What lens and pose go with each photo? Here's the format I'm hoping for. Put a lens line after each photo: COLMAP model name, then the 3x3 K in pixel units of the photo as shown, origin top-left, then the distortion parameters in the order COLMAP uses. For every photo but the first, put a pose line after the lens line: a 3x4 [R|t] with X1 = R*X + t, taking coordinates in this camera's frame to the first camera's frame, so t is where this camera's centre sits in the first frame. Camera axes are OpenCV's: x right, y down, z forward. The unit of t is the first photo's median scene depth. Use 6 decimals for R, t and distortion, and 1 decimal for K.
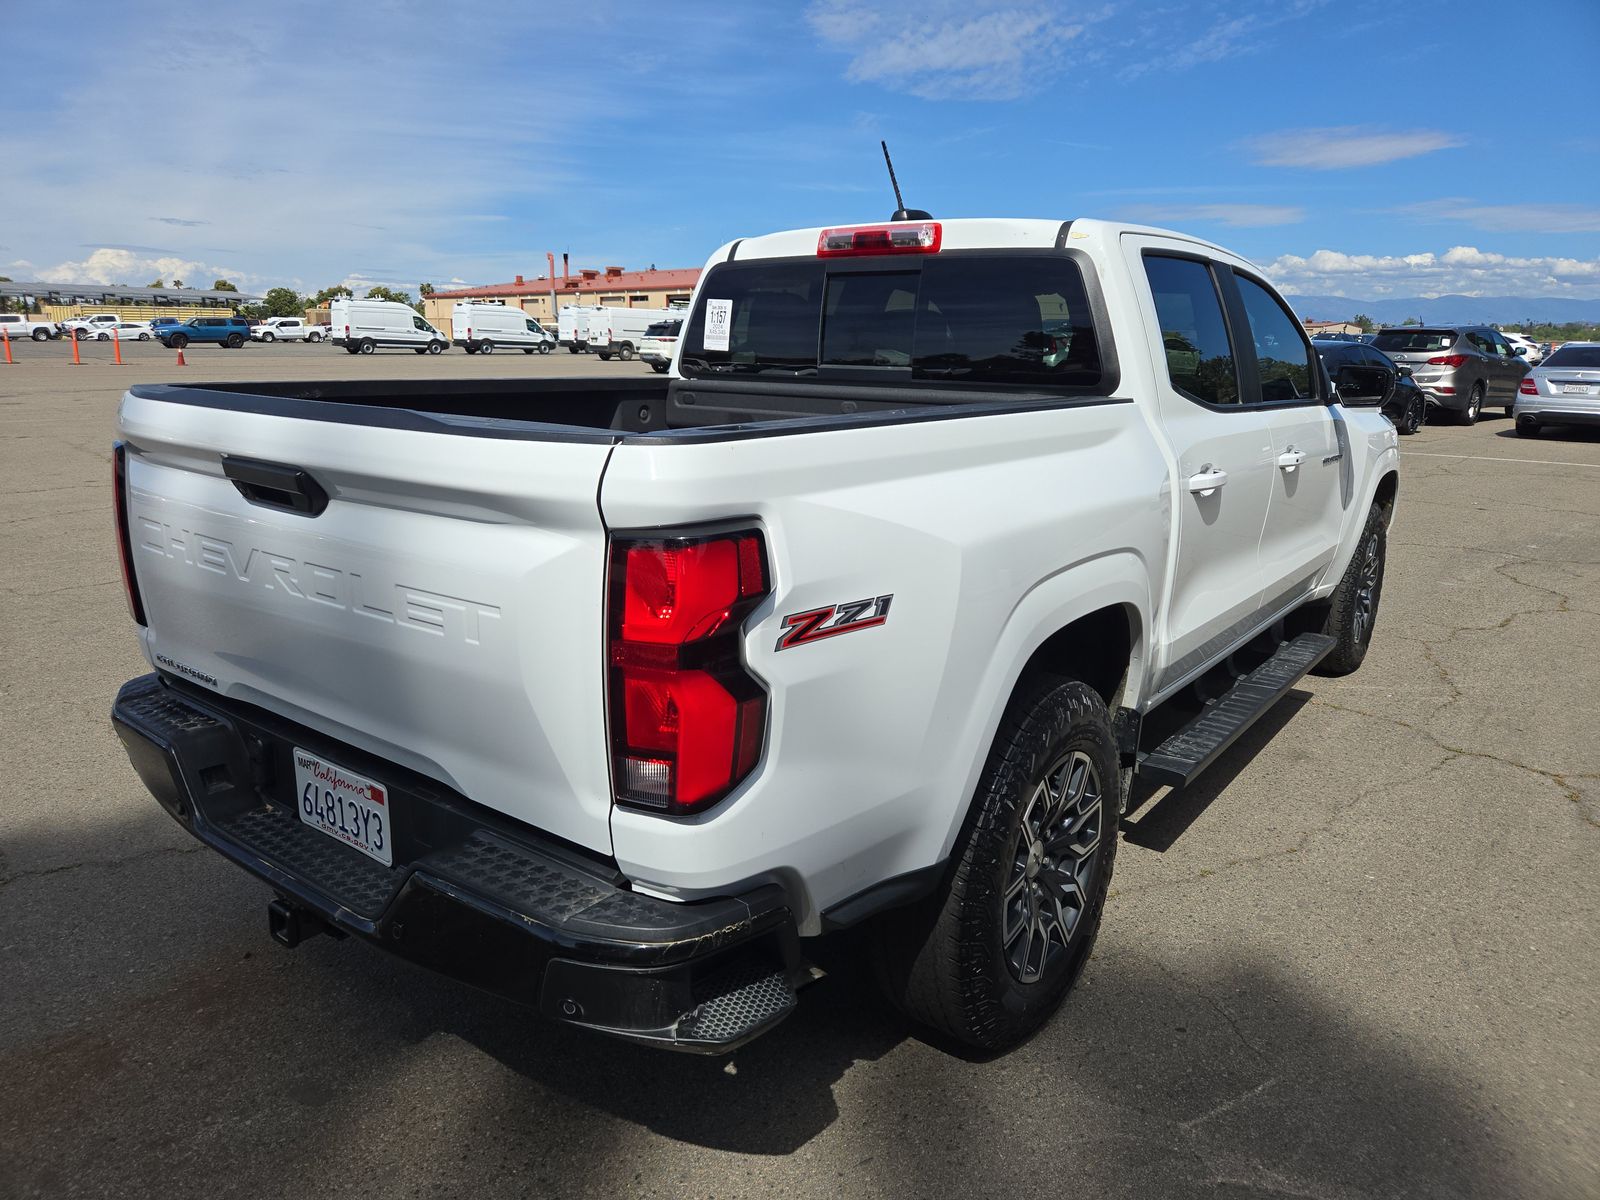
lens RADIAL K [[1083.3, 0, 789.4], [0, 1083.3, 589.3], [0, 0, 1]] dist [0.042760, -0.042326]
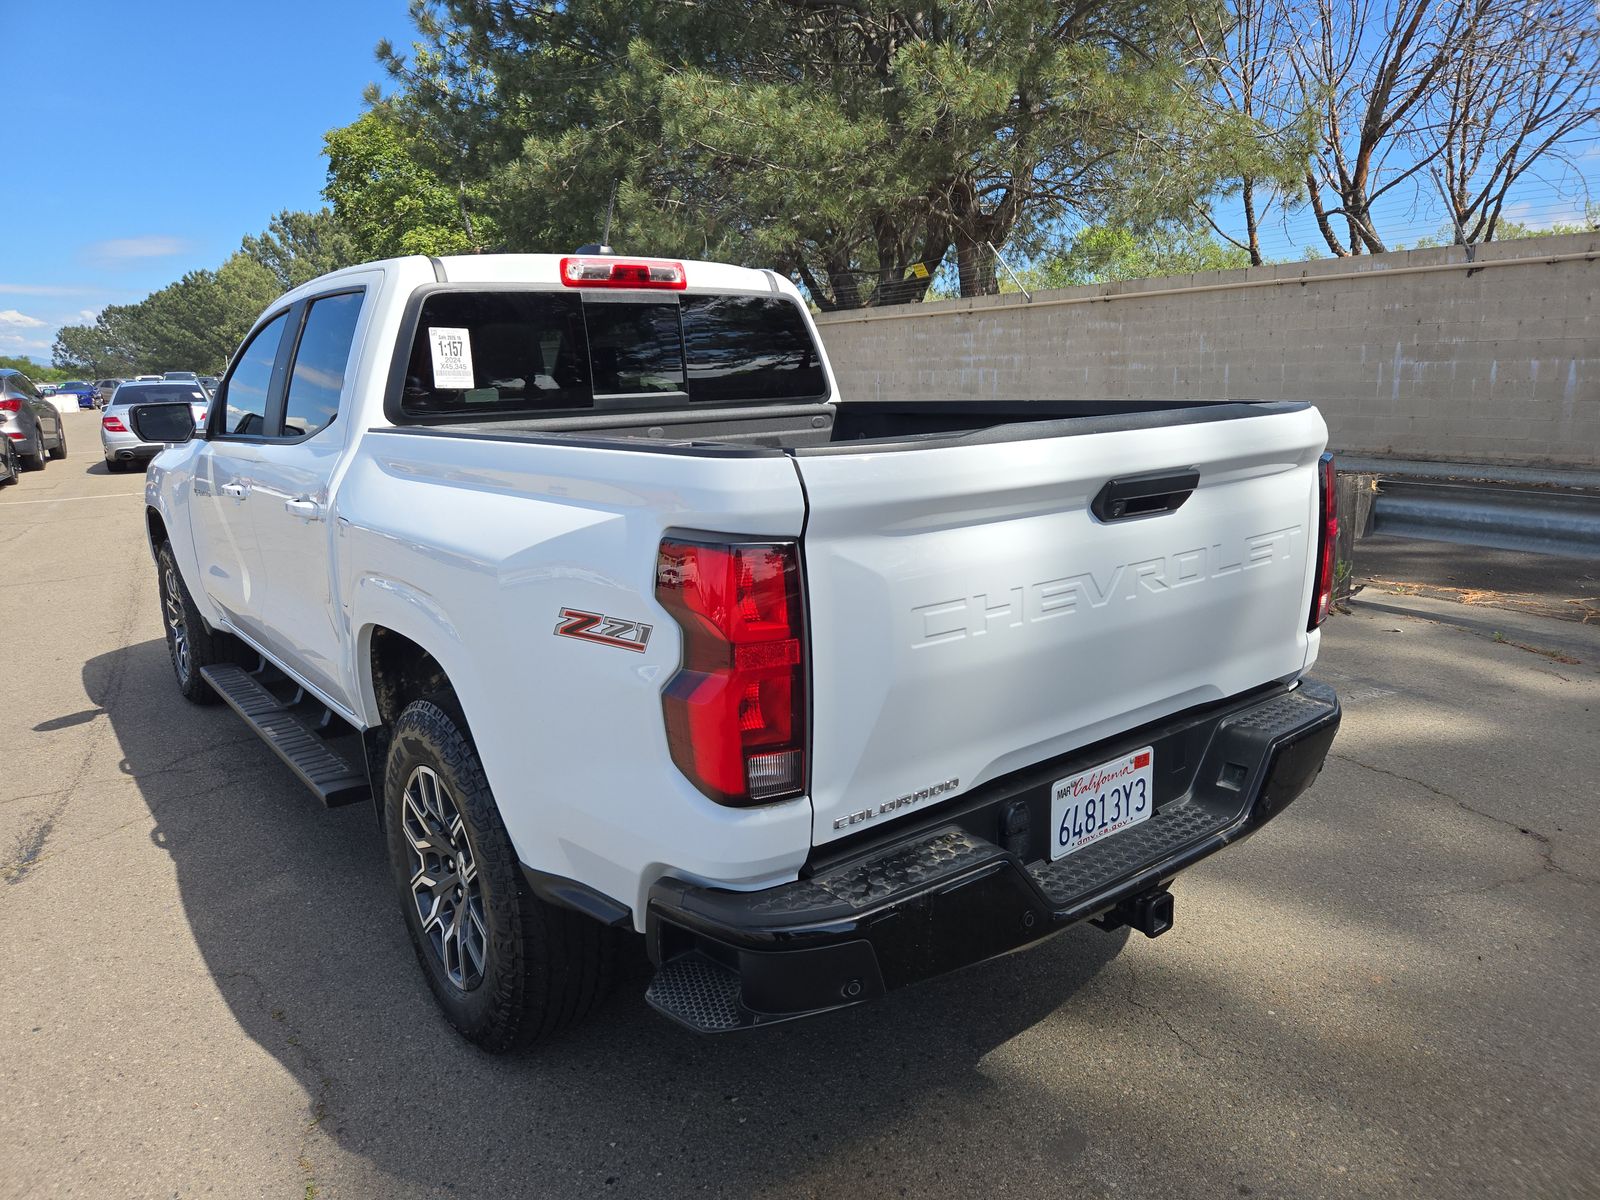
lens RADIAL K [[1062.7, 0, 800.0], [0, 1062.7, 600.0], [0, 0, 1]] dist [0.067519, -0.033588]
pose [[0.255319, -0.225000, 0.940312, -0.962176], [0.252323, 0.954349, 0.159846, -0.153147], [-0.933352, 0.196451, 0.300436, 0.633867]]
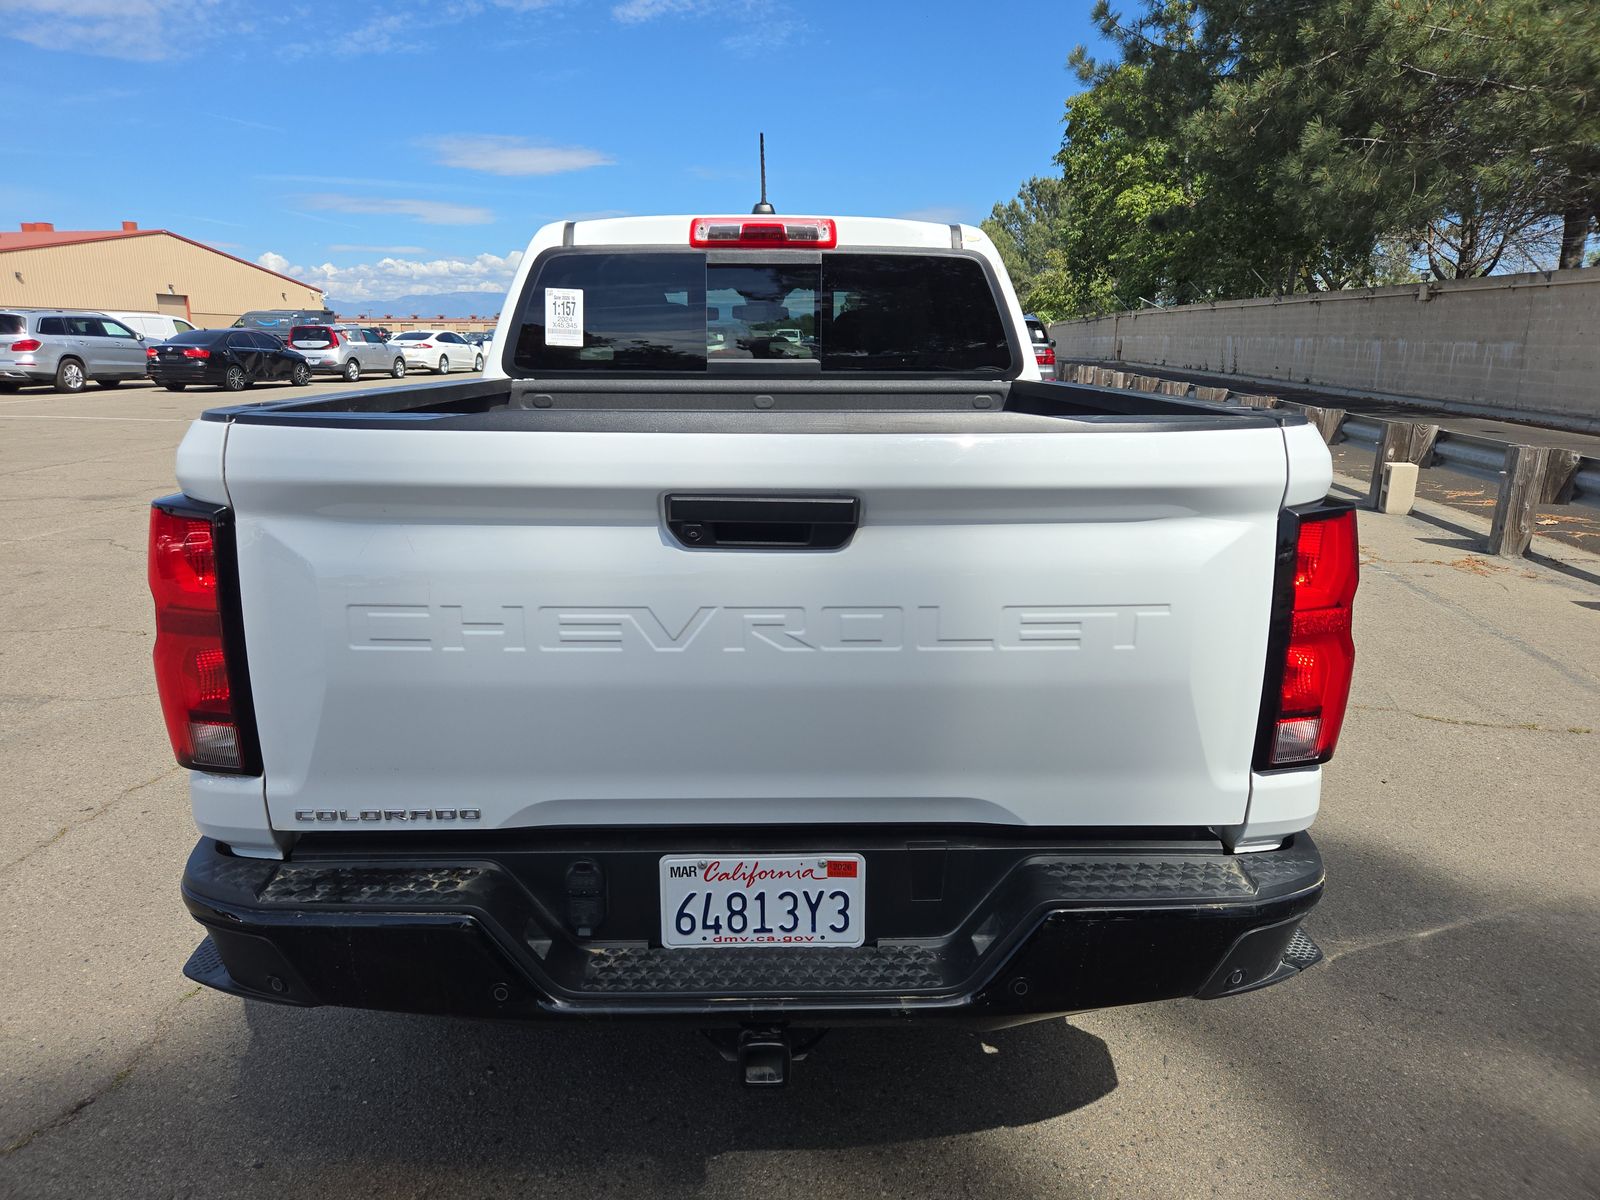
lens RADIAL K [[1076.8, 0, 800.0], [0, 1076.8, 600.0], [0, 0, 1]] dist [0.045938, -0.038007]
pose [[0.774181, -0.156960, 0.613195, -0.585005], [0.147693, 0.986820, 0.066130, -0.052887], [-0.615493, 0.039368, 0.787159, 0.226500]]
